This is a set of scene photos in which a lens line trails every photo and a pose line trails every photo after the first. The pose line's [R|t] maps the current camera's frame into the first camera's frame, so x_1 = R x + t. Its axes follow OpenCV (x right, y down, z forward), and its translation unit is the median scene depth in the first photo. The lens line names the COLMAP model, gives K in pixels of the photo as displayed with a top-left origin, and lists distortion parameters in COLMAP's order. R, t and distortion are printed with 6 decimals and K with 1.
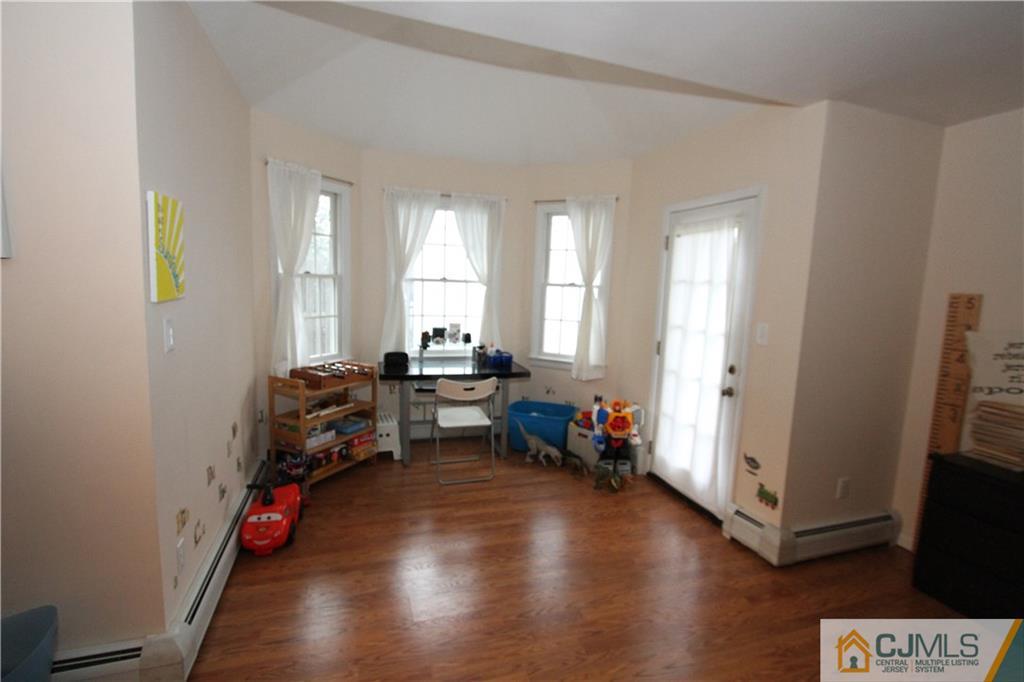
lens RADIAL K [[469.0, 0, 514.7], [0, 469.0, 341.7], [0, 0, 1]] dist [-0.022795, 0.003766]
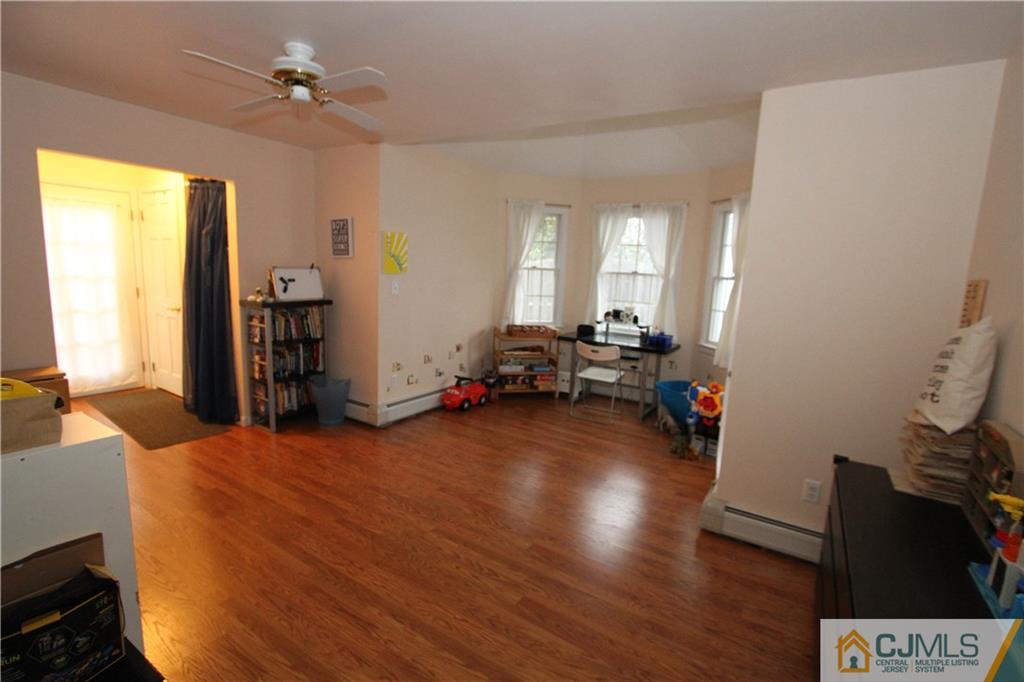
lens RADIAL K [[469.0, 0, 516.6], [0, 469.0, 341.4], [0, 0, 1]] dist [-0.022795, 0.003766]
pose [[0.632254, 0.109292, -0.767014, 0.757069], [-0.118781, 0.991970, 0.043434, 0.038552], [0.765602, 0.063645, 0.640158, -0.039023]]
